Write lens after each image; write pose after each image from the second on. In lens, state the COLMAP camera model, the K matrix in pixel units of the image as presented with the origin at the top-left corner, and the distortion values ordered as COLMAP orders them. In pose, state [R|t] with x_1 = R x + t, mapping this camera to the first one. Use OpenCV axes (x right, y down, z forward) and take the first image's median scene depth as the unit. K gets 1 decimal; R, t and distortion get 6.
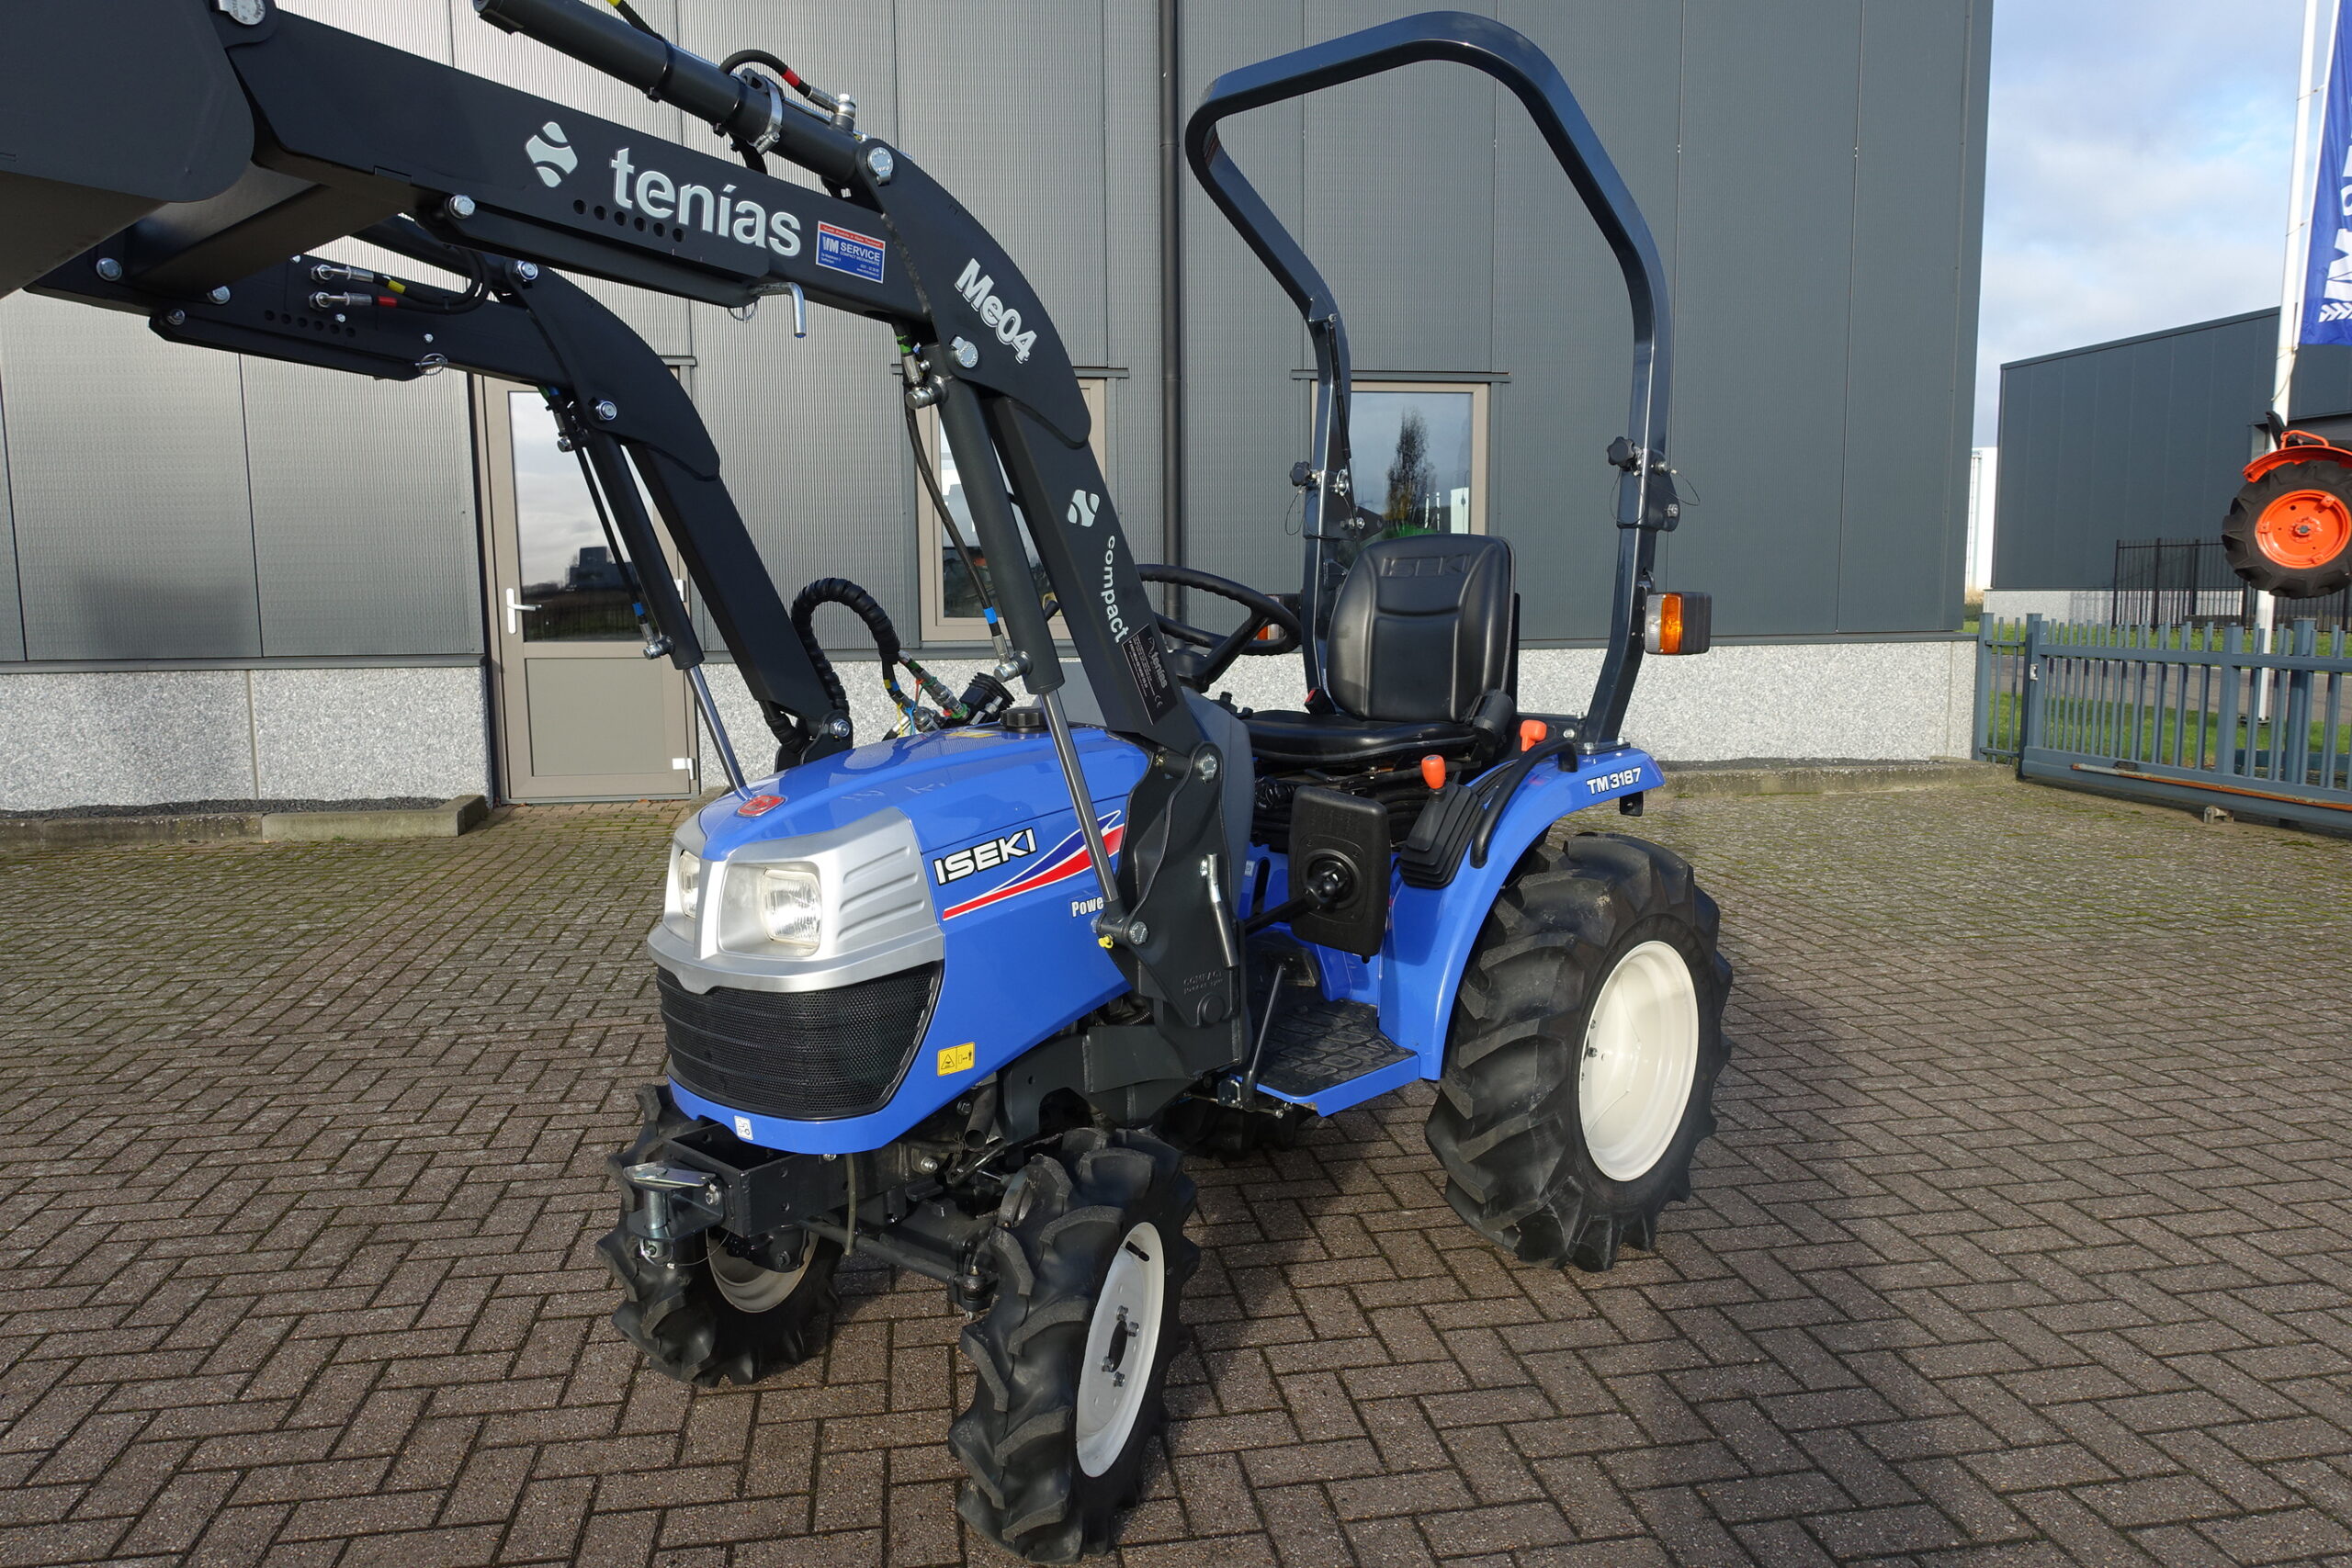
lens RADIAL K [[1622.1, 0, 1180.9], [0, 1622.1, 786.5], [0, 0, 1]] dist [0.003790, -0.002171]
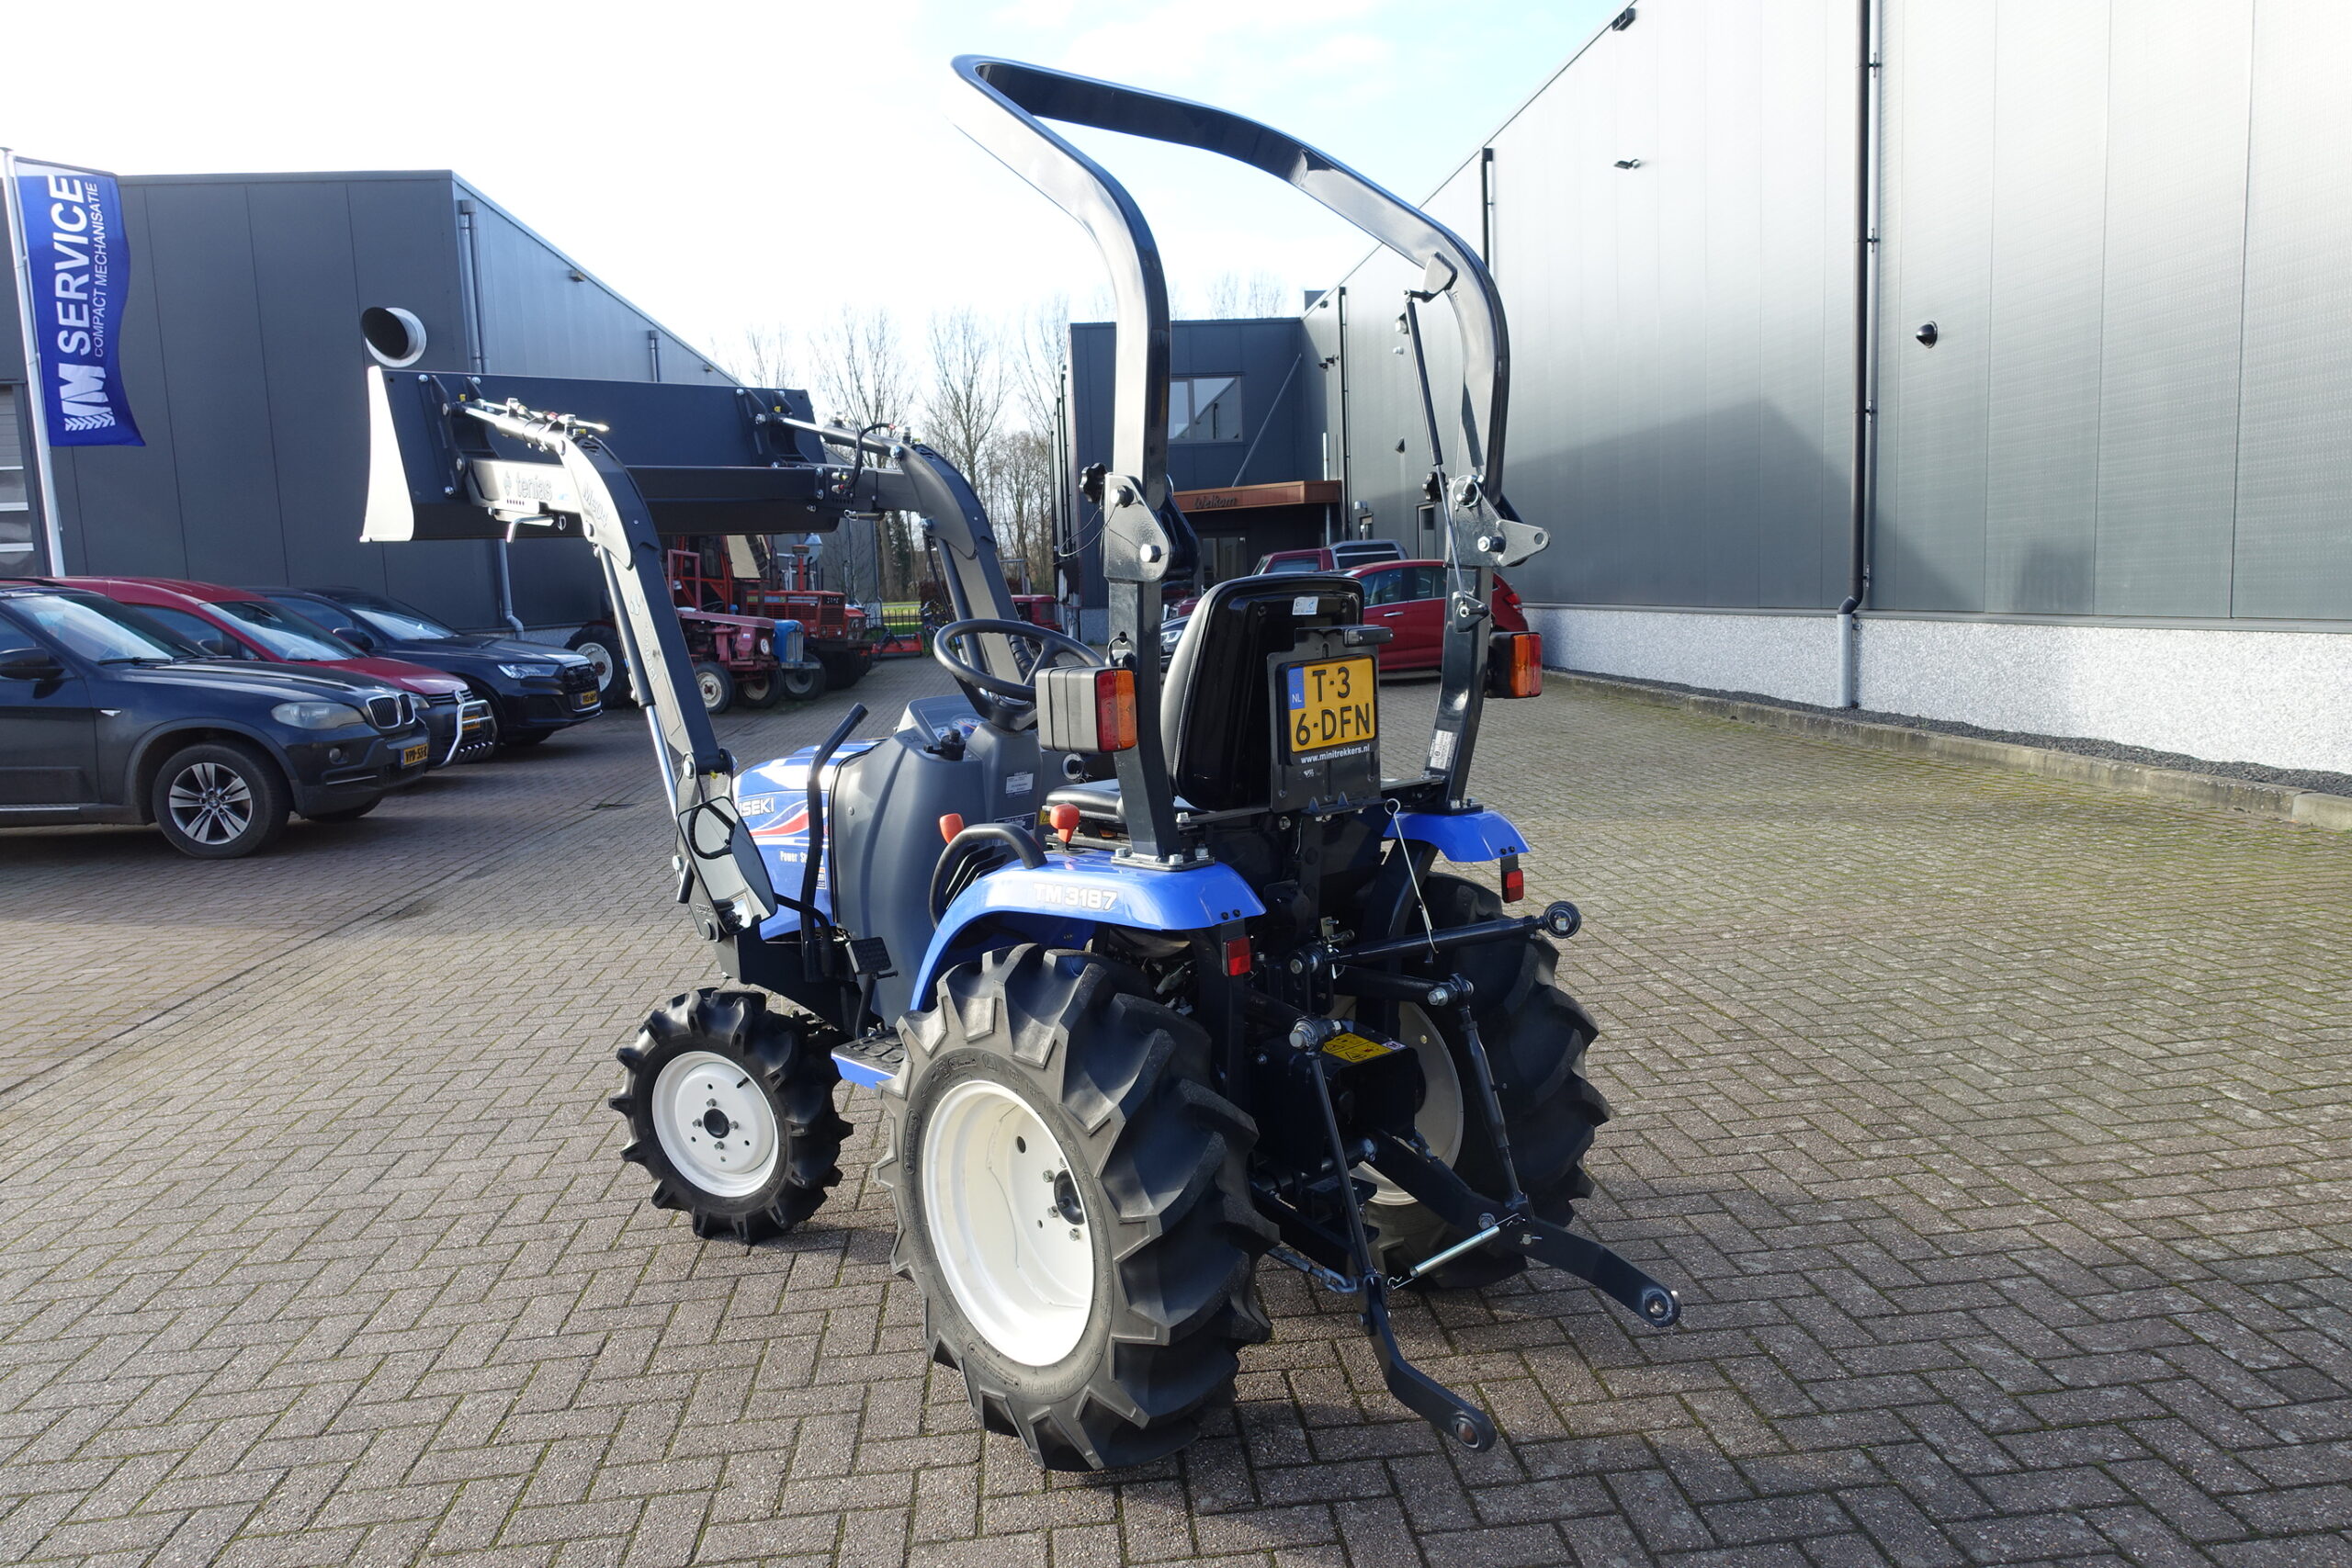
lens RADIAL K [[1623.8, 0, 1181.3], [0, 1623.8, 785.4], [0, 0, 1]] dist [0.007375, -0.005142]
pose [[-0.067837, 0.132126, -0.988909, 1.068205], [-0.077815, 0.987472, 0.137272, -0.173078], [0.994657, 0.086264, -0.056706, 1.109263]]
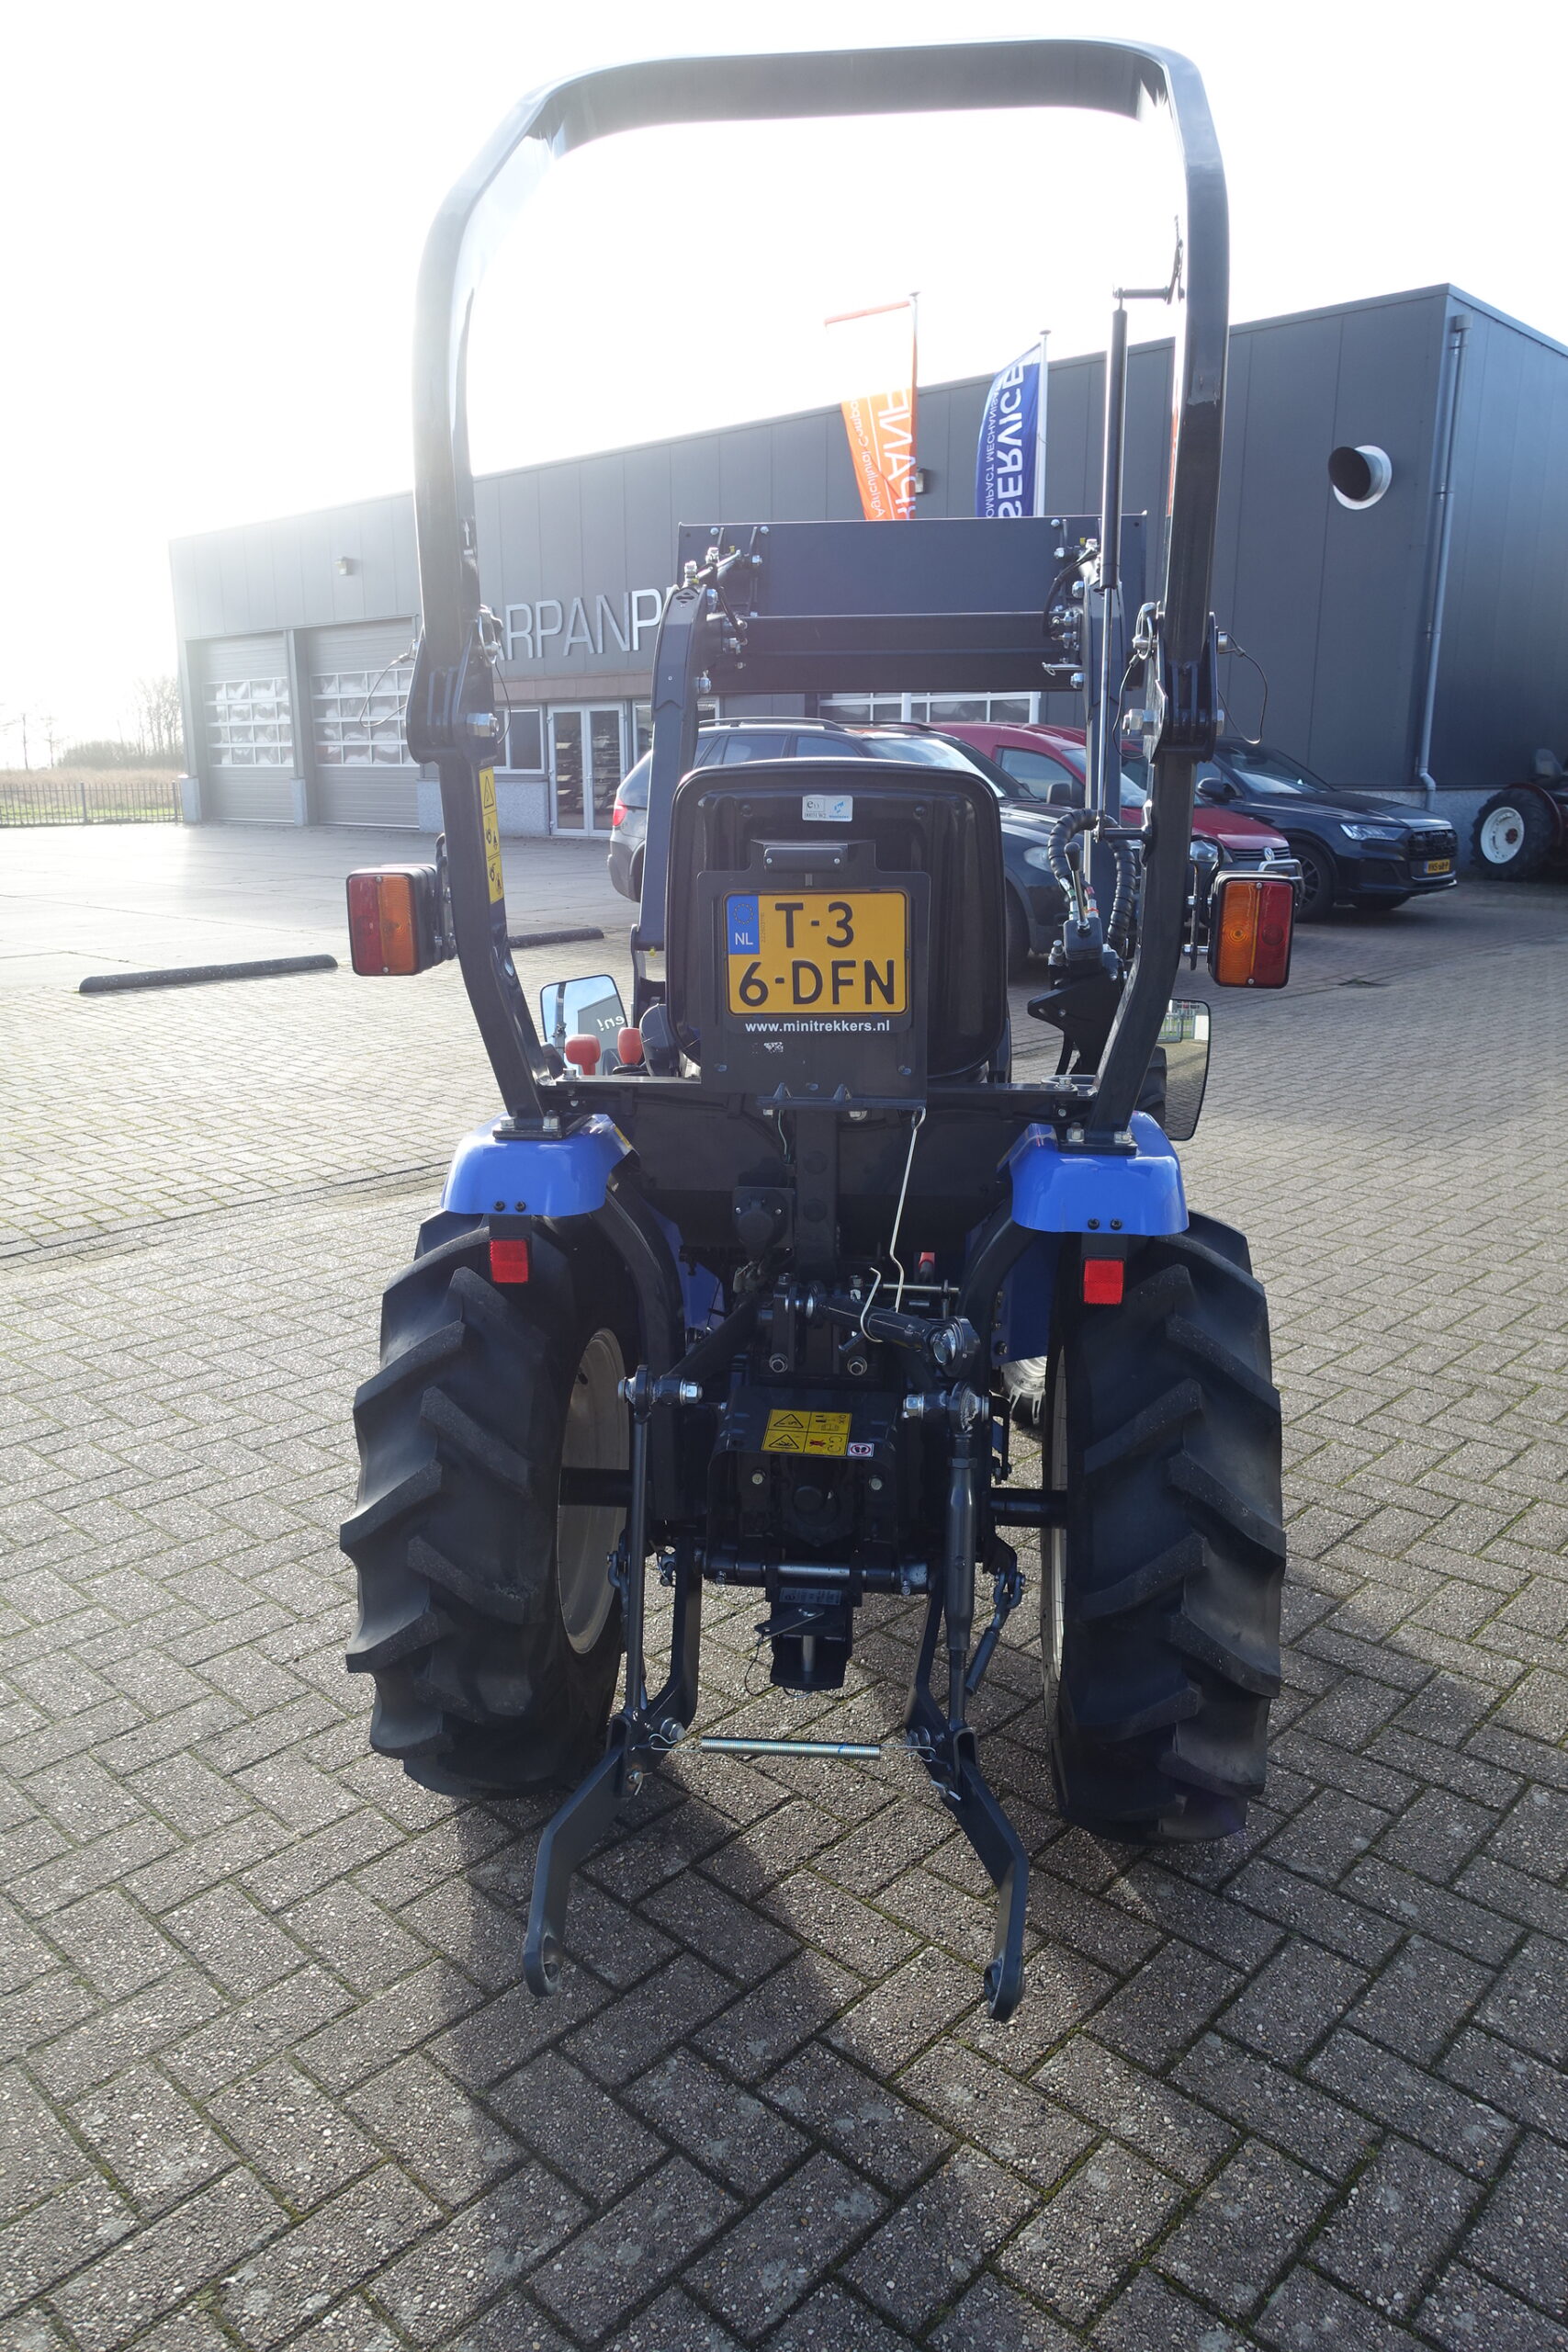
lens RADIAL K [[1618.7, 0, 777.7], [0, 1618.7, 1173.0], [0, 0, 1]] dist [0.008636, -0.003145]
pose [[-0.795009, 0.152618, -0.587085, 0.577226], [-0.067895, 0.939362, 0.336138, -0.227891], [0.602786, 0.307093, -0.736439, 1.594638]]
